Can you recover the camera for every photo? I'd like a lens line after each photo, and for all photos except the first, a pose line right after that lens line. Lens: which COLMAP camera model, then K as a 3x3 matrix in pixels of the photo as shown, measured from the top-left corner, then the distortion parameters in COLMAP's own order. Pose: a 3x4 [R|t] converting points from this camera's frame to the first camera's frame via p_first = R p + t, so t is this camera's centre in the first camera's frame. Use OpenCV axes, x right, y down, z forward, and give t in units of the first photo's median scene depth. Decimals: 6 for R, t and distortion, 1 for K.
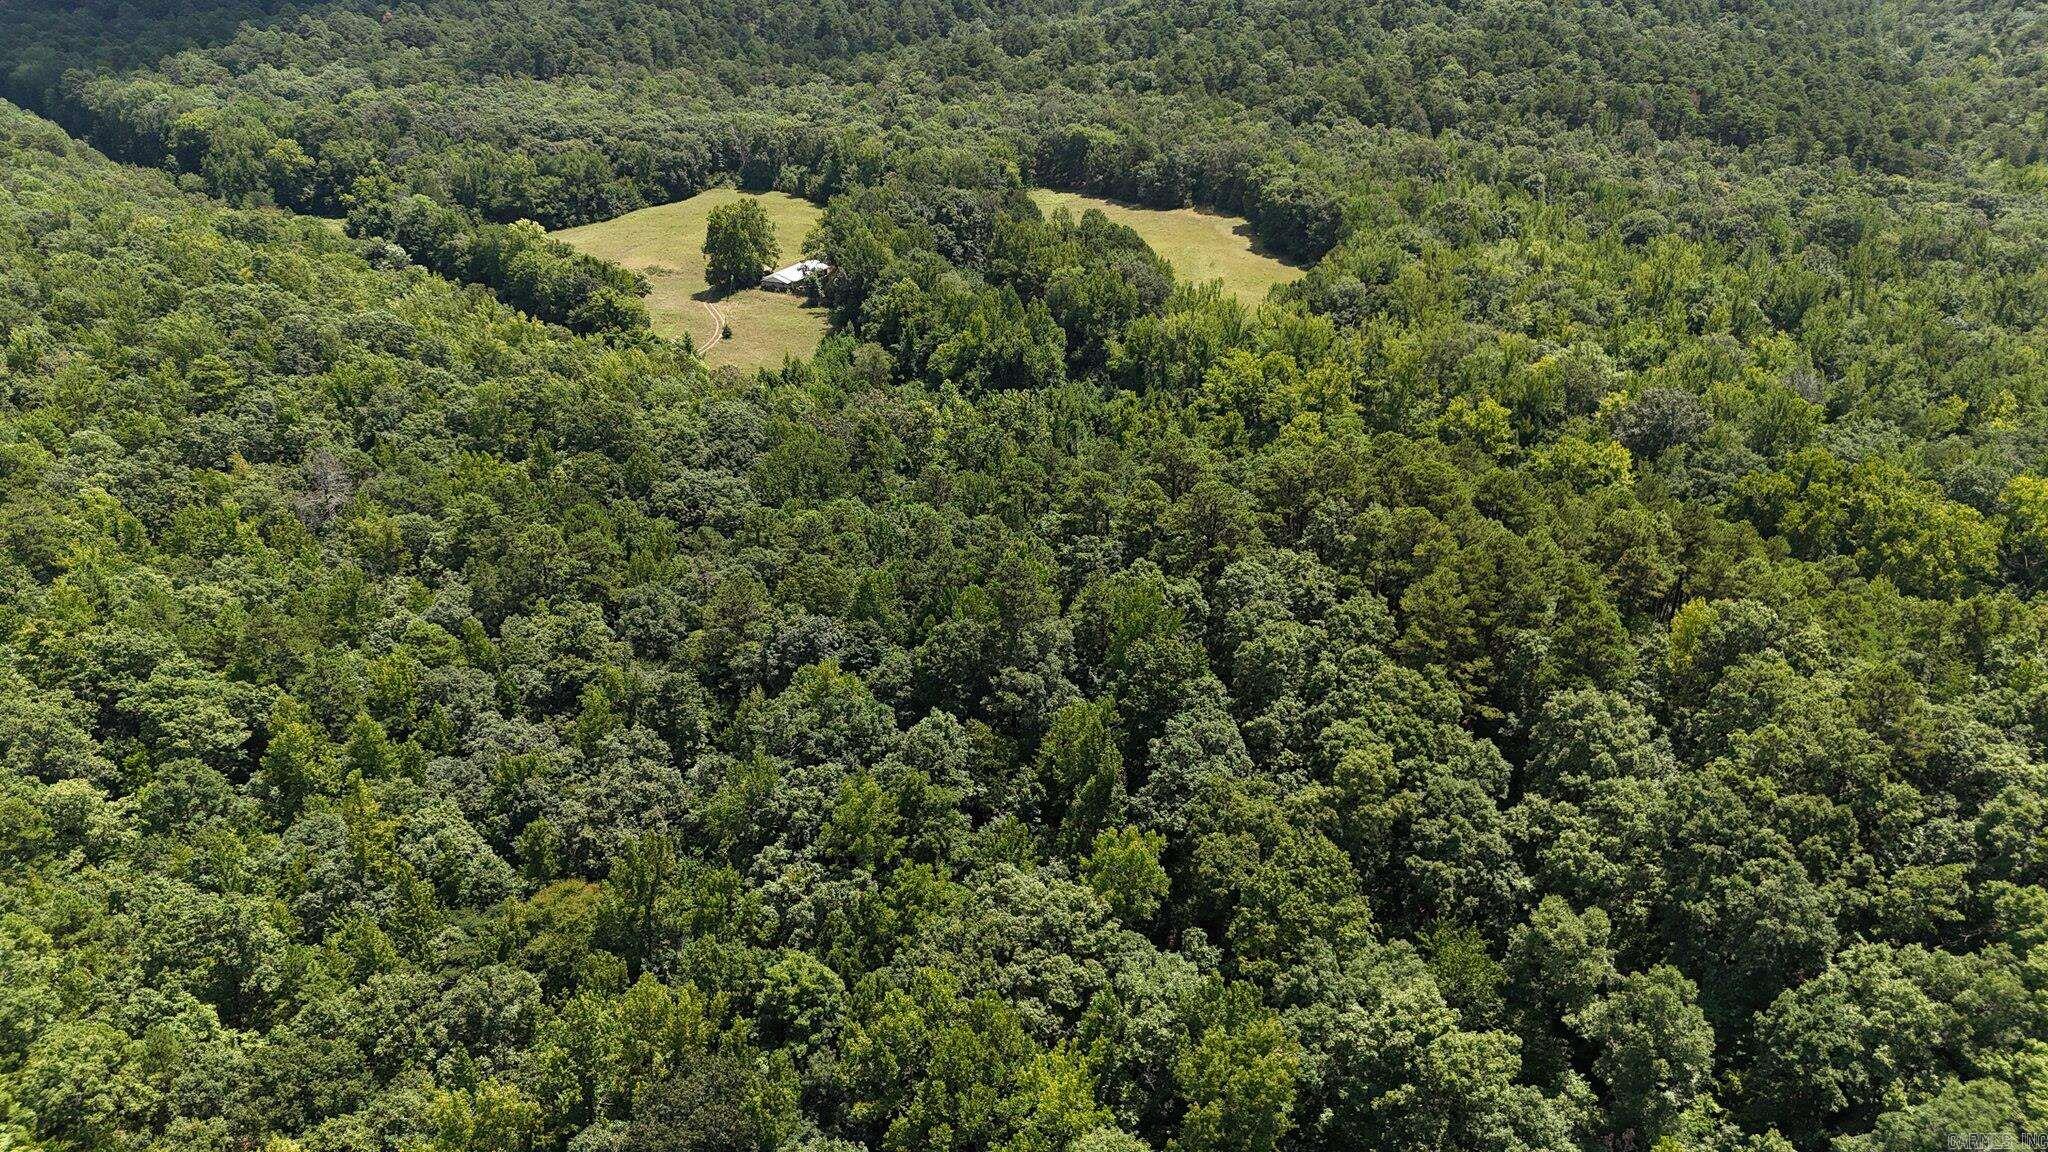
lens RADIAL K [[1493.2, 0, 1029.9], [0, 1493.2, 575.1], [0, 0, 1]] dist [0.067839, -0.077073]
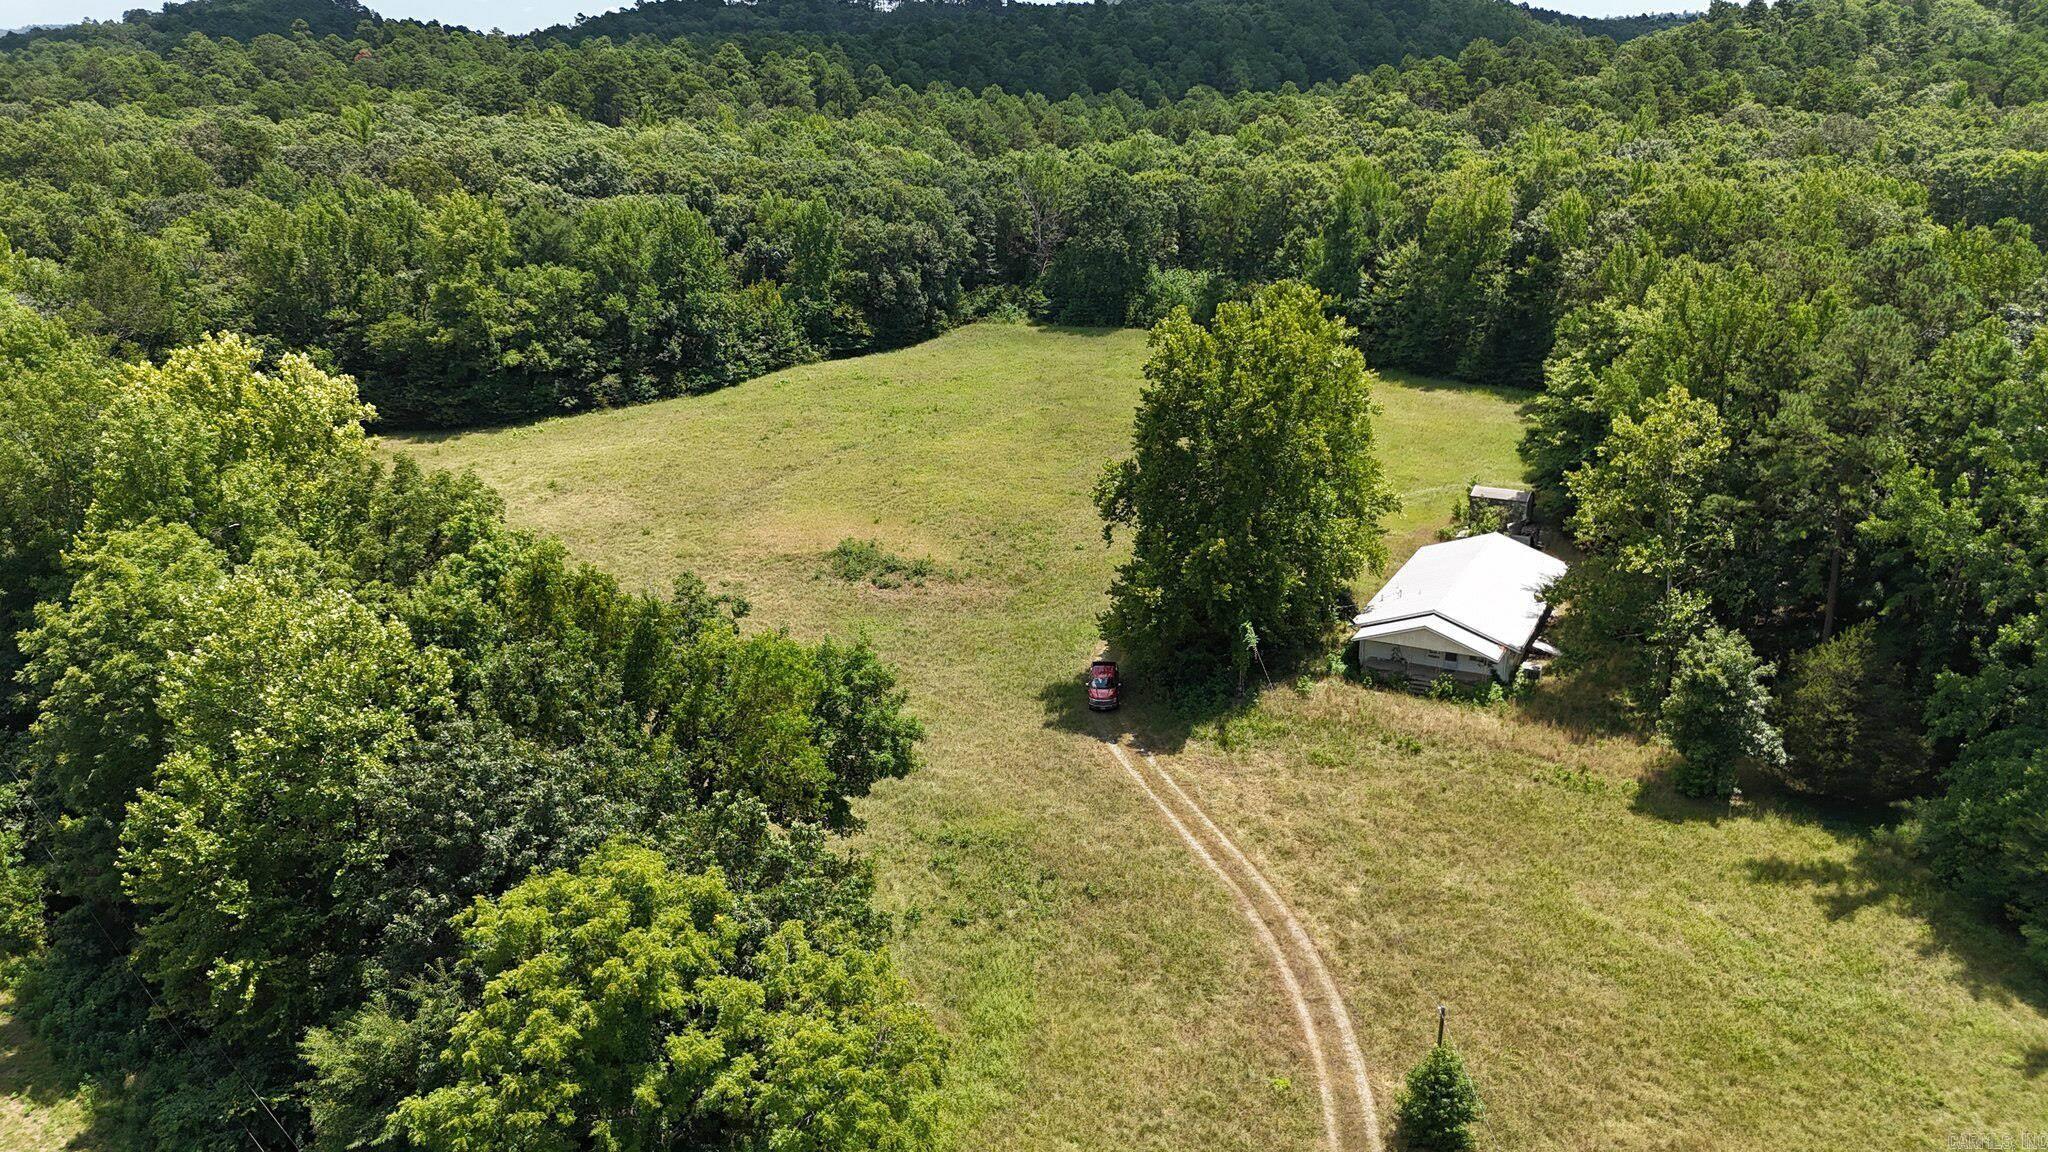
lens RADIAL K [[1493.2, 0, 1023.9], [0, 1493.2, 586.5], [0, 0, 1]] dist [0.067839, -0.077073]
pose [[0.997440, 0.022086, -0.068006, -0.275255], [-0.030101, 0.992415, -0.119192, -0.227559], [0.064858, 0.120934, 0.990539, 0.999604]]
